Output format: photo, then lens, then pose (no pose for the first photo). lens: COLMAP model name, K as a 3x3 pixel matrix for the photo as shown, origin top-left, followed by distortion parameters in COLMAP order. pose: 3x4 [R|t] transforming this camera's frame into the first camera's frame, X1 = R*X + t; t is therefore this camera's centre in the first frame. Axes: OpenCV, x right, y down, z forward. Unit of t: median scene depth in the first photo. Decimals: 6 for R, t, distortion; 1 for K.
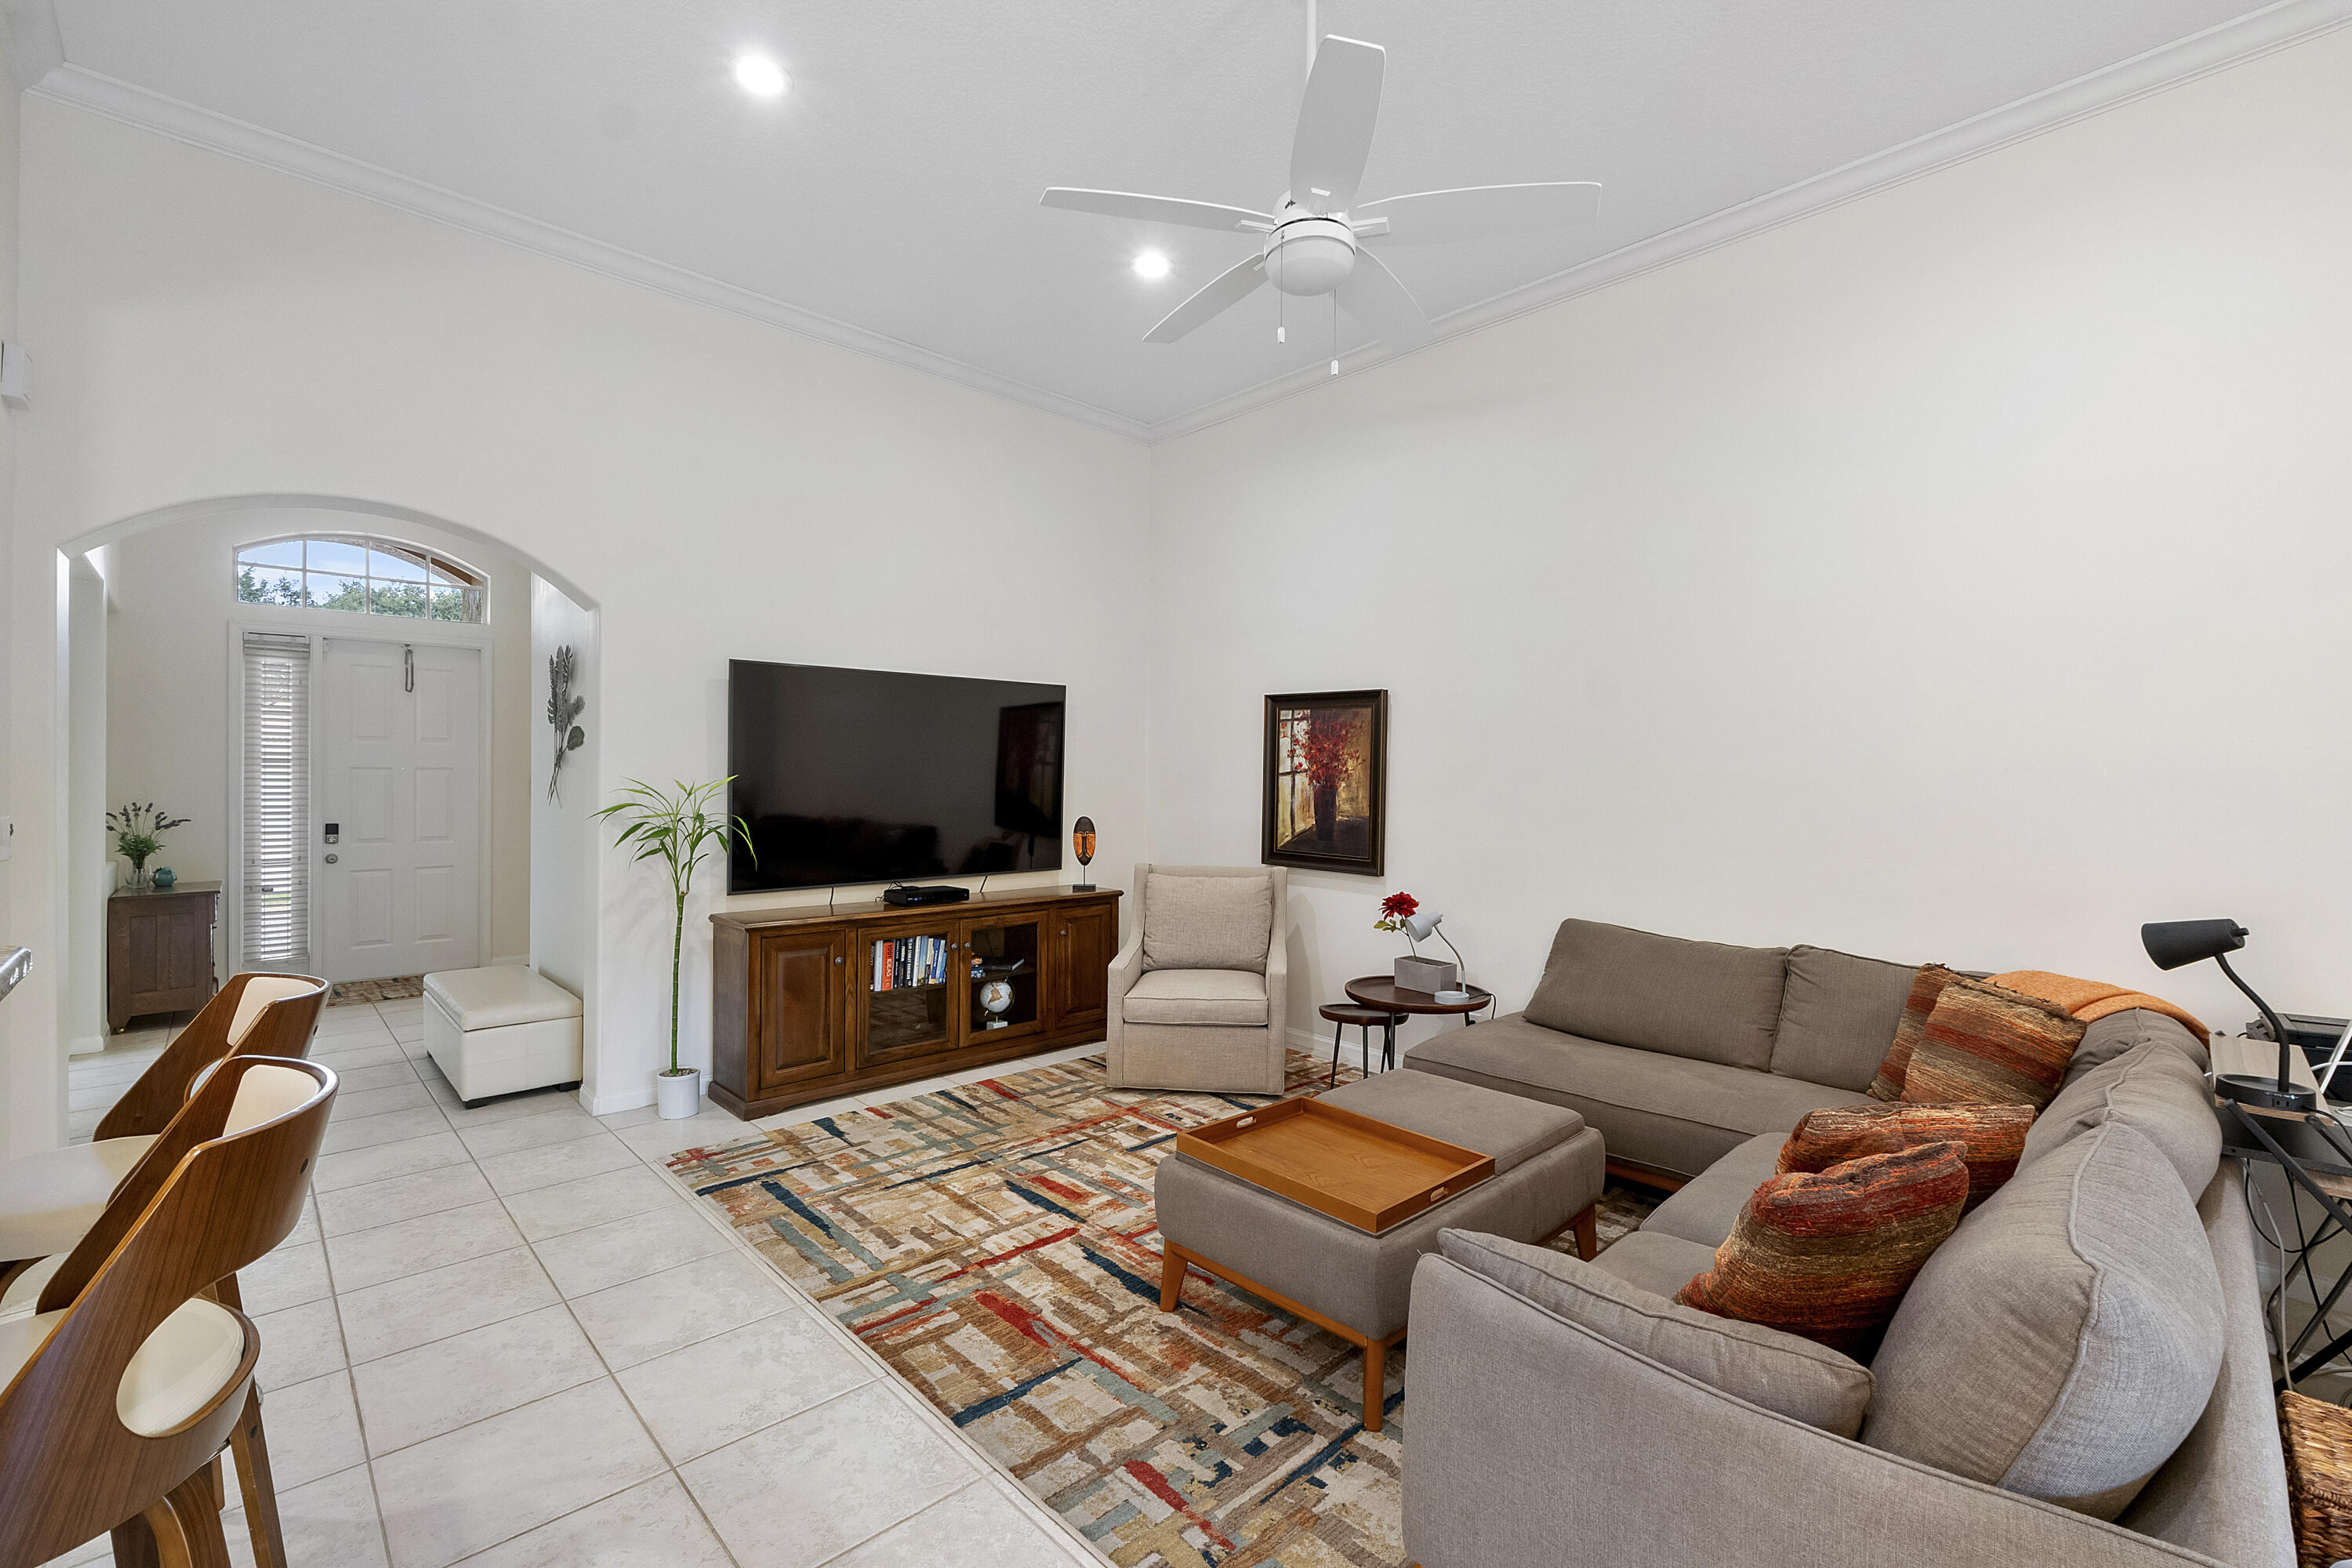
lens RADIAL K [[996.0, 0, 1185.4], [0, 996.0, 785.0], [0, 0, 1]] dist [-0.011622, 0.001008]
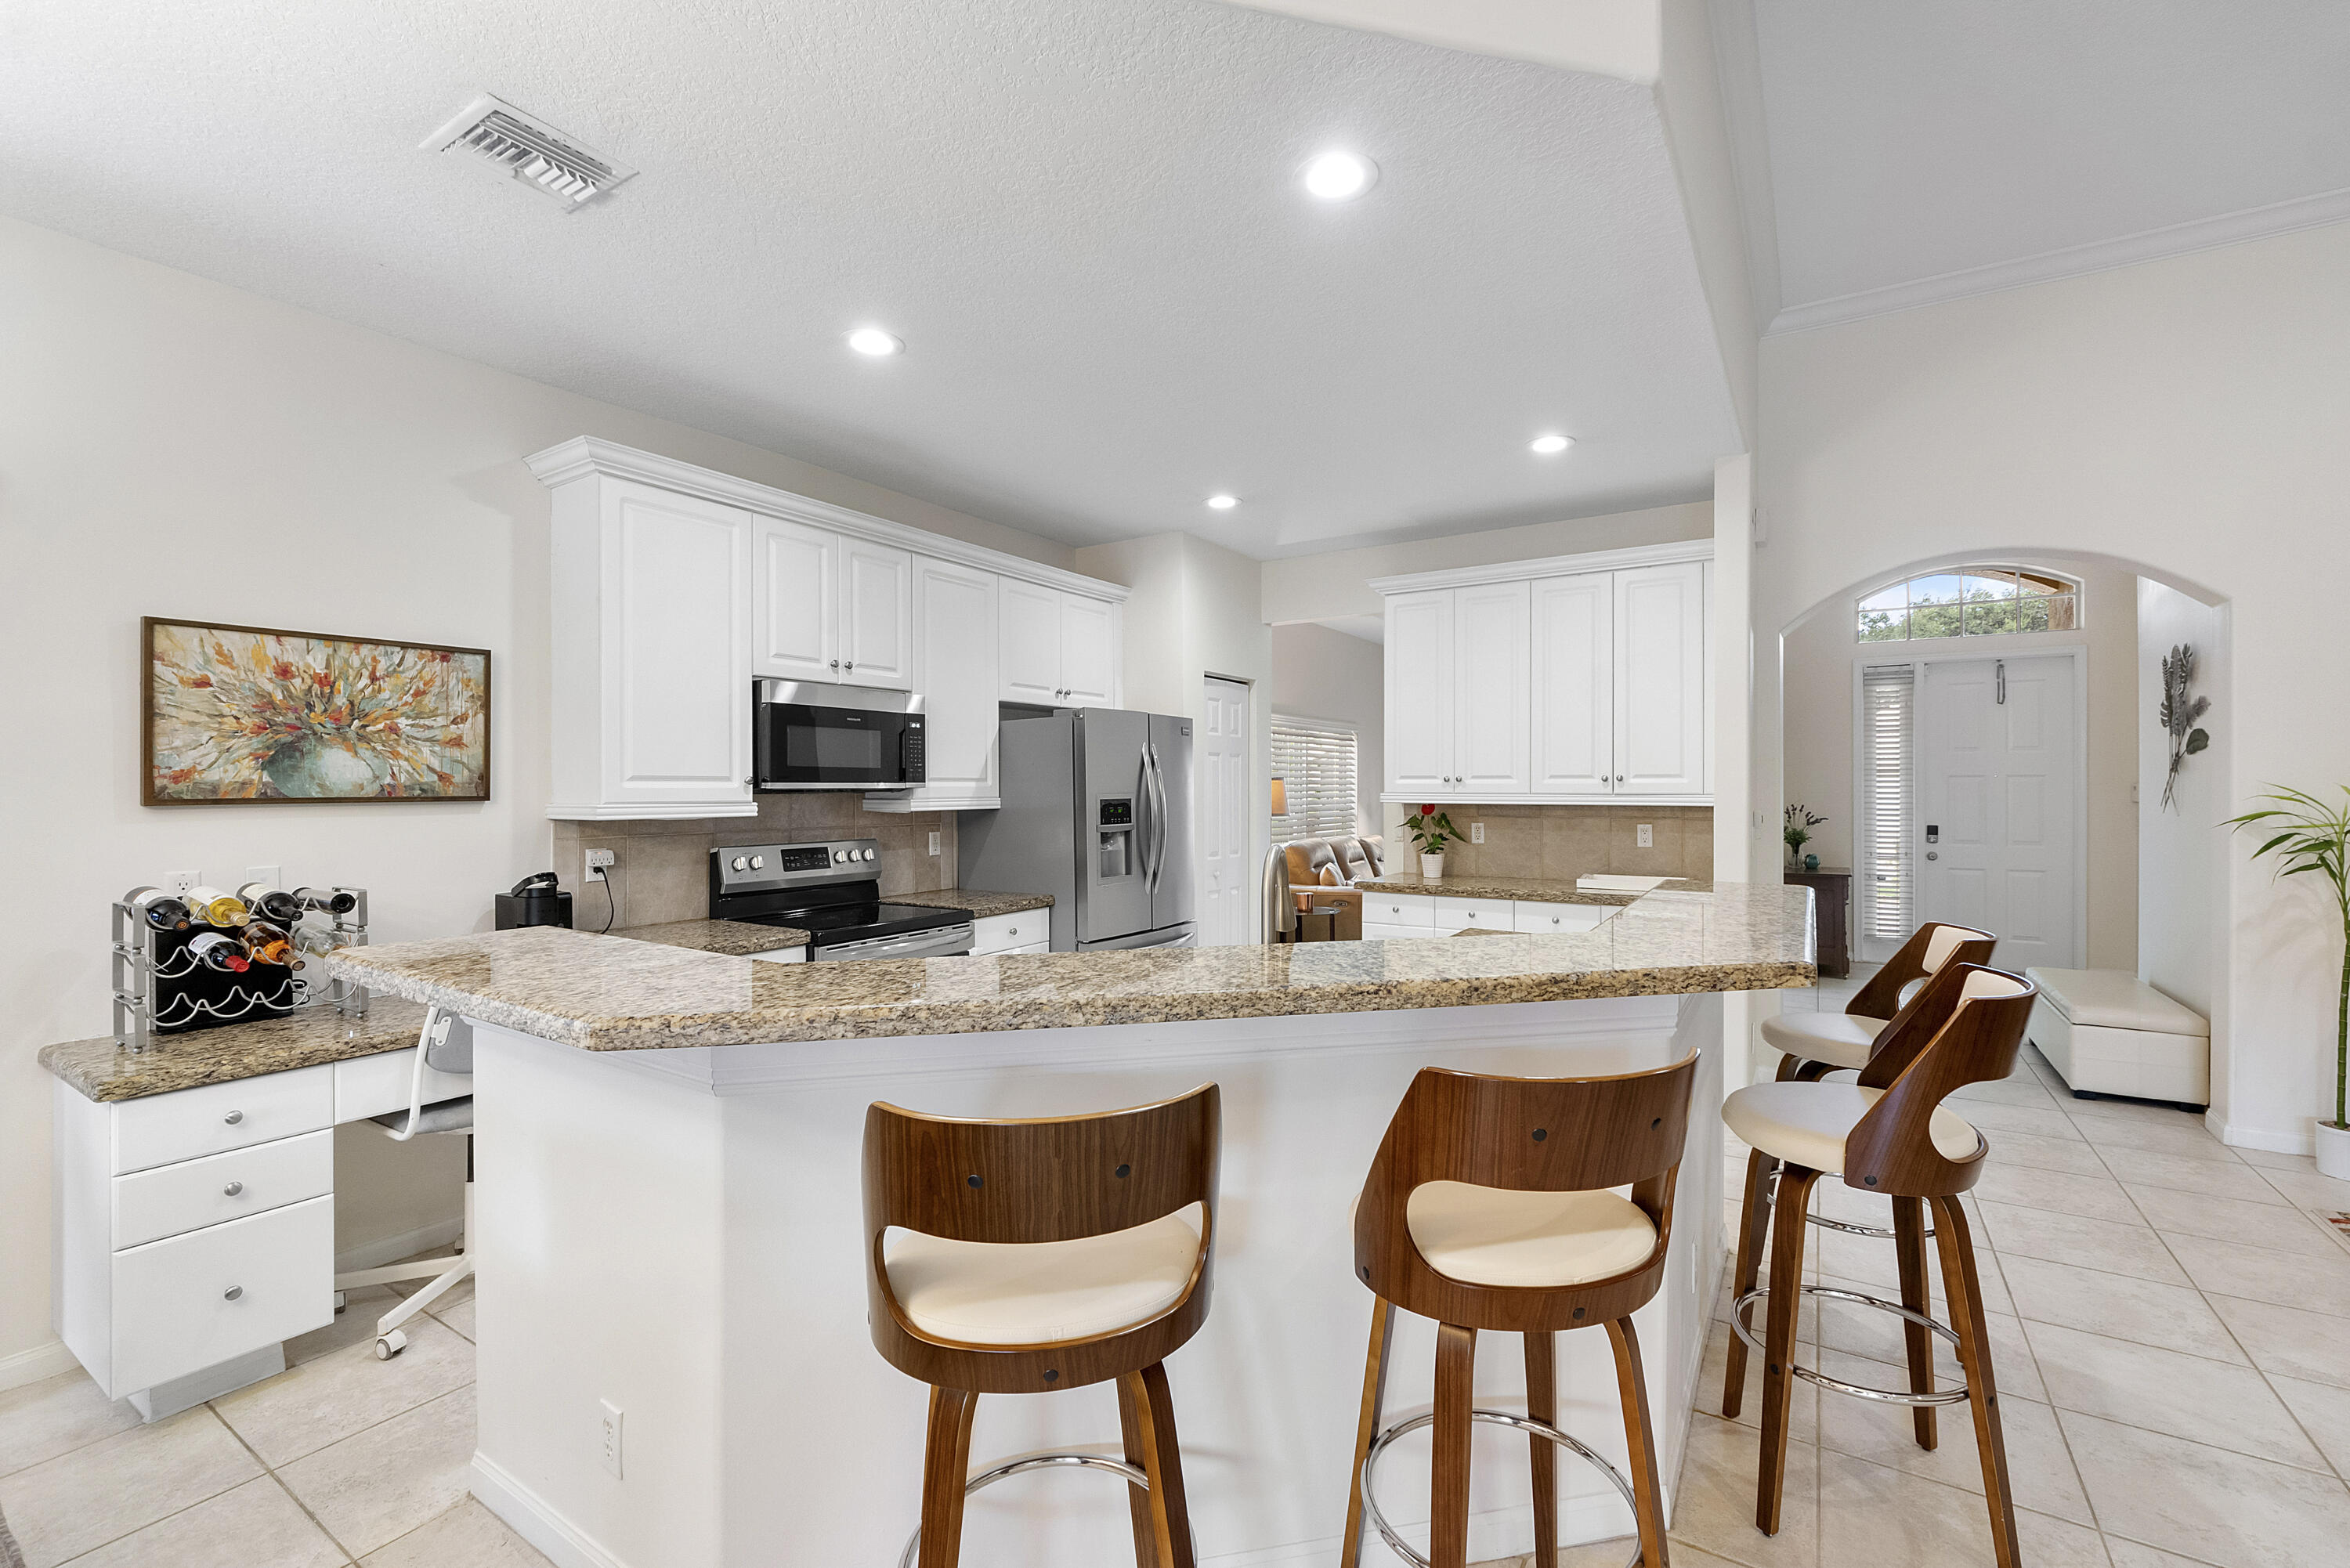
lens RADIAL K [[995.1, 0, 1181.7], [0, 995.1, 782.8], [0, 0, 1]] dist [-0.011622, 0.001008]
pose [[0.226372, -0.008216, -0.974006, 0.081012], [-0.000663, 0.999963, -0.008589, 0.000787], [0.974041, 0.002591, 0.226358, -0.160136]]
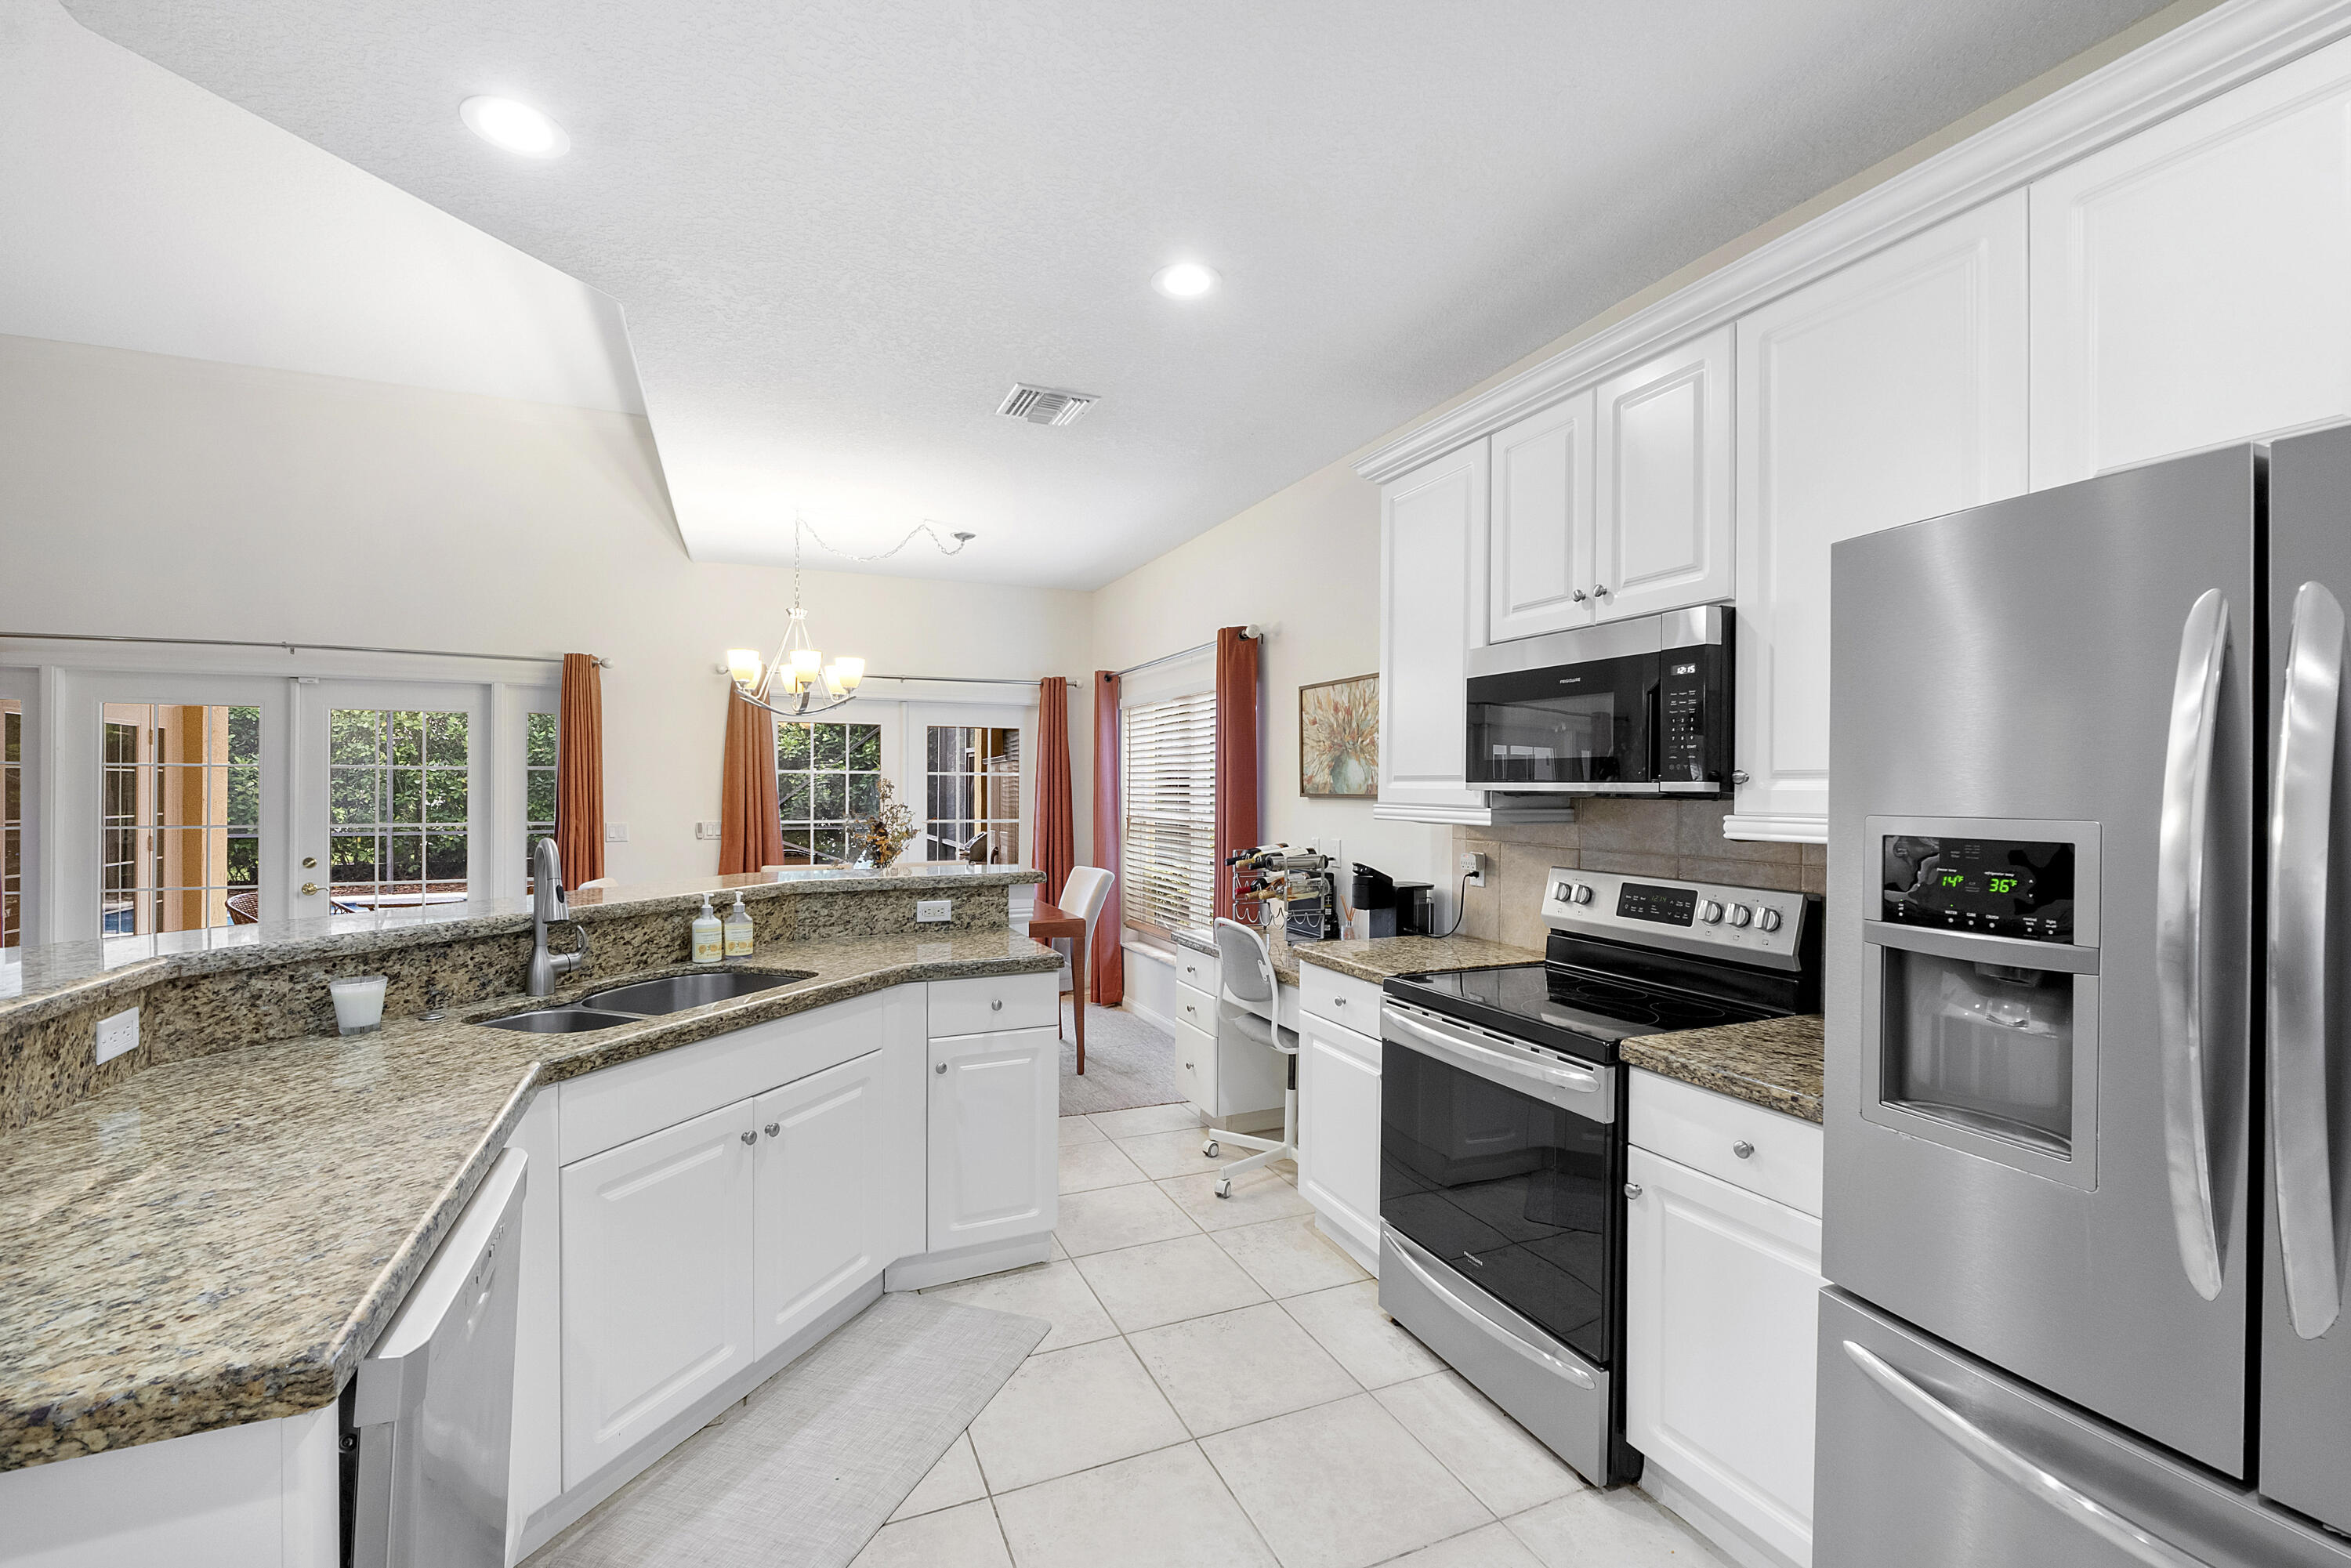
lens RADIAL K [[995.6, 0, 1183.4], [0, 995.6, 791.7], [0, 0, 1]] dist [-0.011622, 0.001008]
pose [[-0.938808, -0.010174, 0.344290, -0.828111], [-0.006667, 0.999913, 0.011369, -0.006352], [-0.344376, 0.008377, -0.938795, 0.342391]]
